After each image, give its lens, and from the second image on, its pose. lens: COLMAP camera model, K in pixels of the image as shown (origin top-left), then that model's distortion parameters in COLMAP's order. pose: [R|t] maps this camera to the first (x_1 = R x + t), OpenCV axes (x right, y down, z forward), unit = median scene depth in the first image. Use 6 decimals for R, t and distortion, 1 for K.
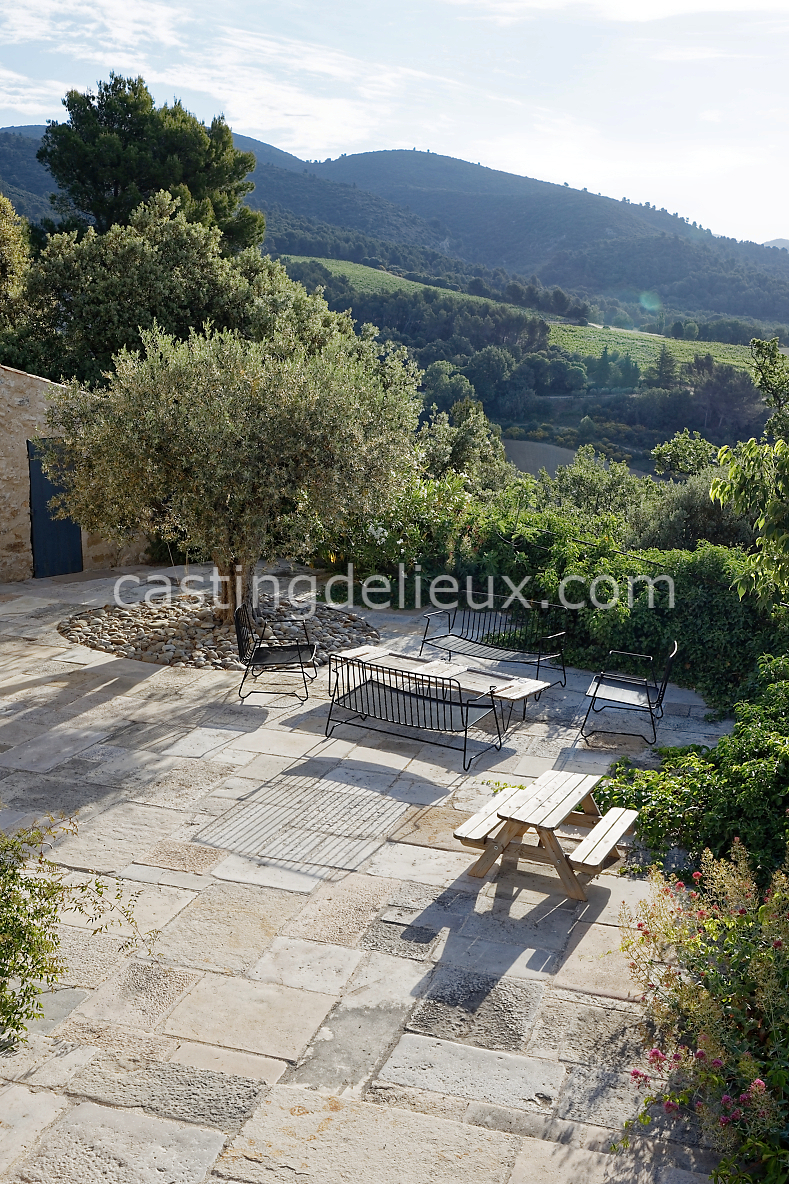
lens RADIAL K [[1240.3, 0, 421.6], [0, 1240.3, 641.4], [0, 0, 1]] dist [0.008711, 0.024992]
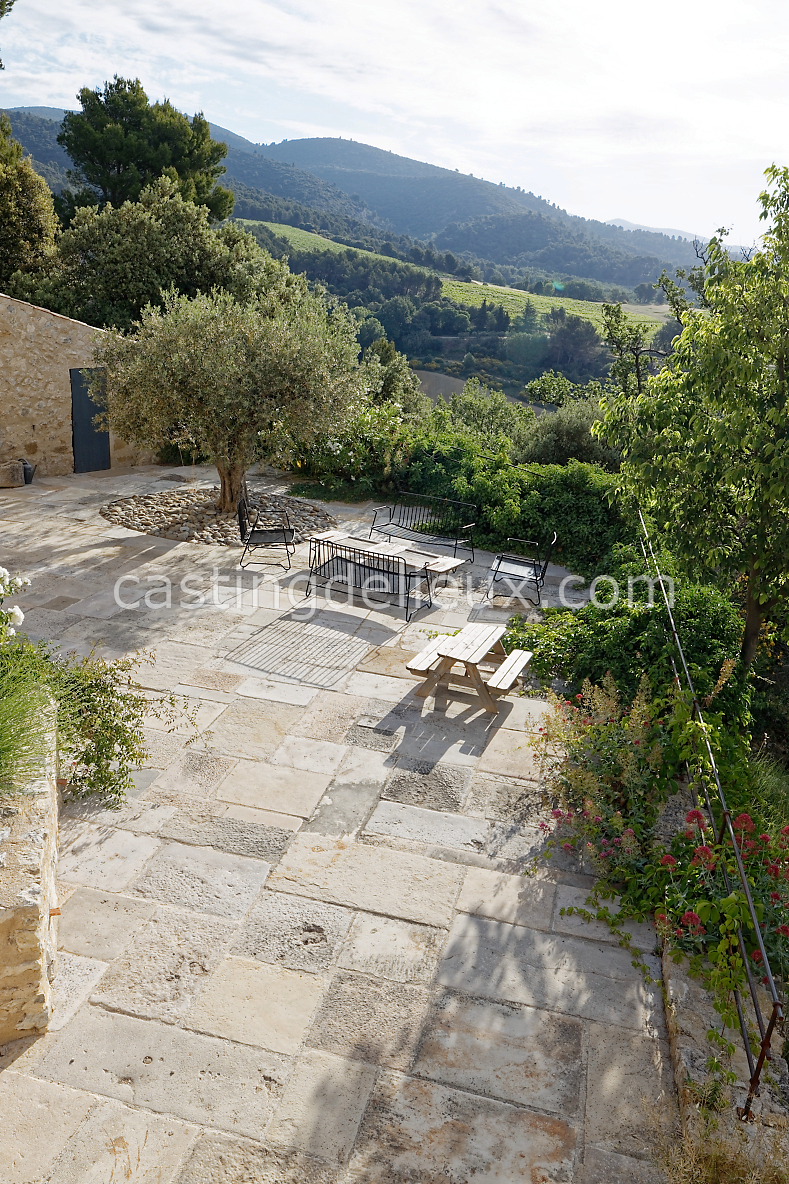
lens RADIAL K [[931.8, 0, 378.9], [0, 931.8, 591.5], [0, 0, 1]] dist [0.006849, 0.005210]
pose [[0.998908, 0.016386, 0.043750, -0.031028], [-0.019619, 0.997027, 0.074515, -0.006373], [-0.042399, -0.075292, 0.996260, -0.038057]]
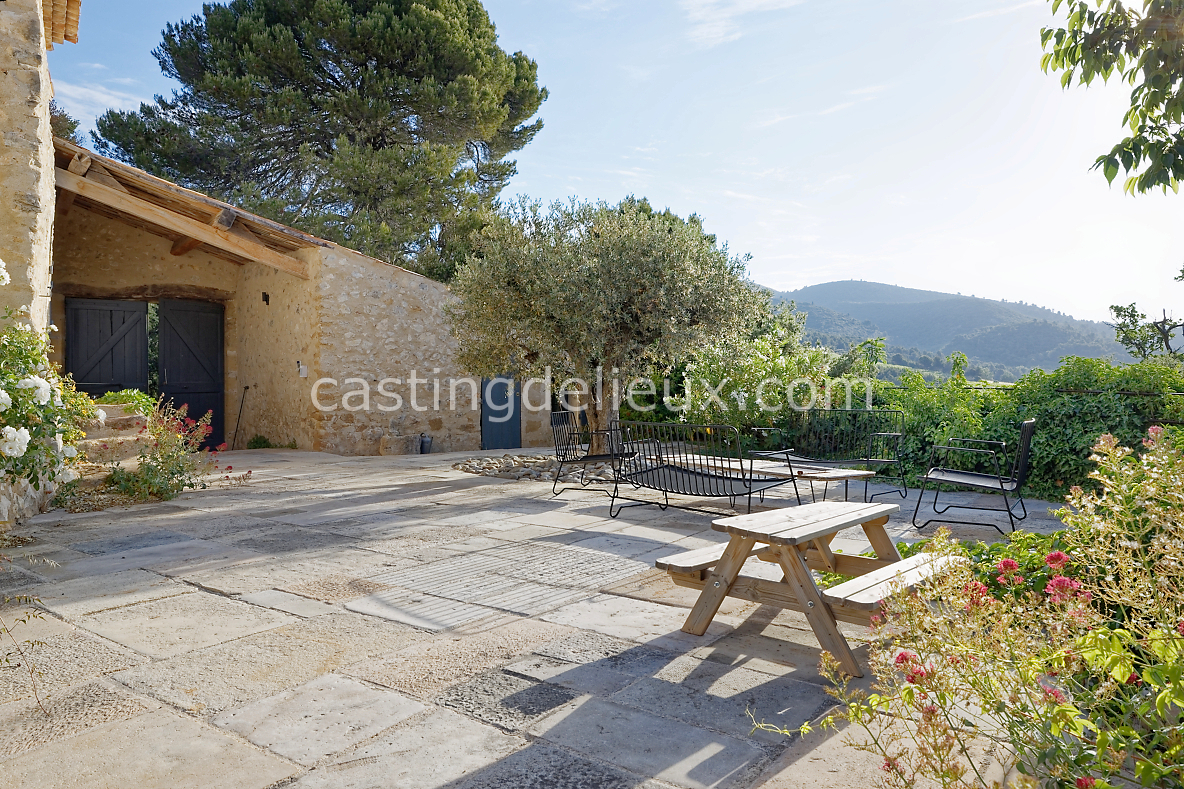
lens RADIAL K [[796.3, 0, 589.2], [0, 796.3, 376.8], [0, 0, 1]] dist [0.005438, -0.001035]
pose [[0.945613, -0.036488, -0.323240, 0.078553], [-0.051470, 0.964389, -0.259433, 0.100676], [0.321195, 0.261961, 0.910061, 0.333048]]
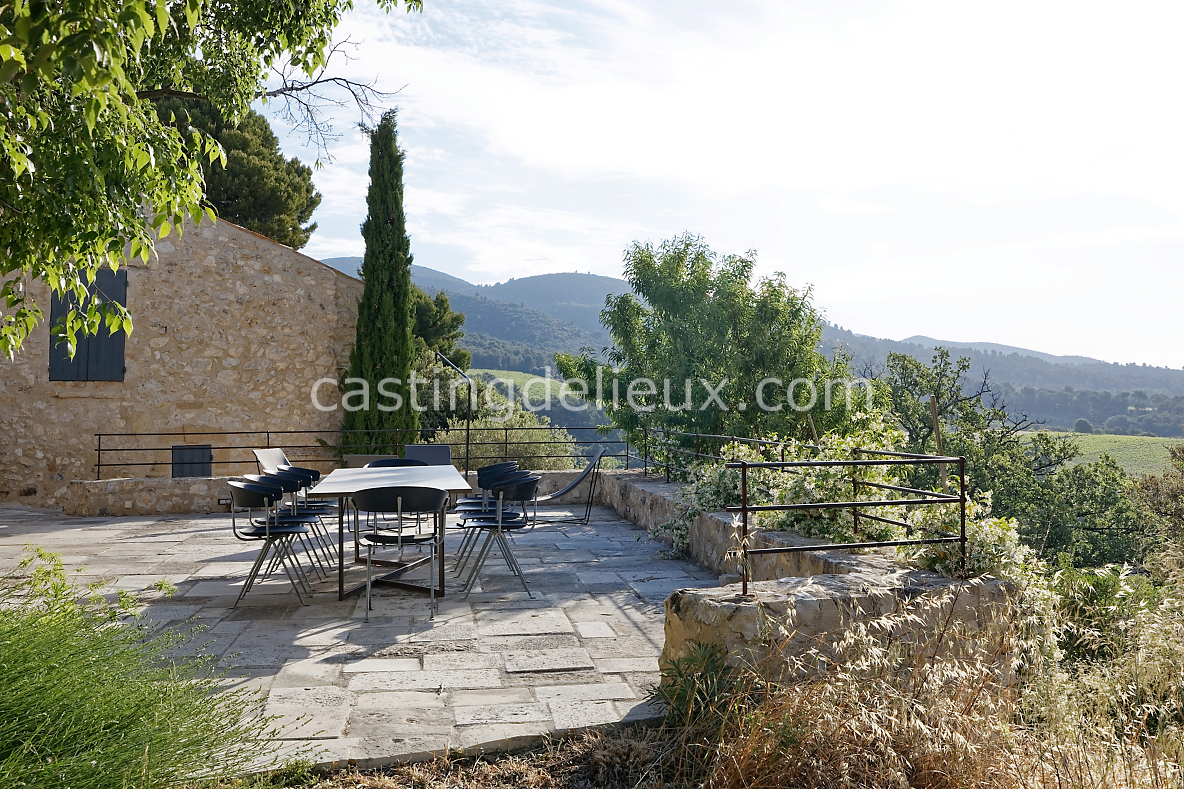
lens RADIAL K [[1240.3, 0, 592.0], [0, 1240.3, 394.5], [0, 0, 1]] dist [0.008711, 0.024992]
pose [[0.999153, -0.041053, 0.002978, 0.035581], [0.040314, 0.961441, -0.272039, 0.343776], [0.008305, 0.271929, 0.962282, -1.231014]]
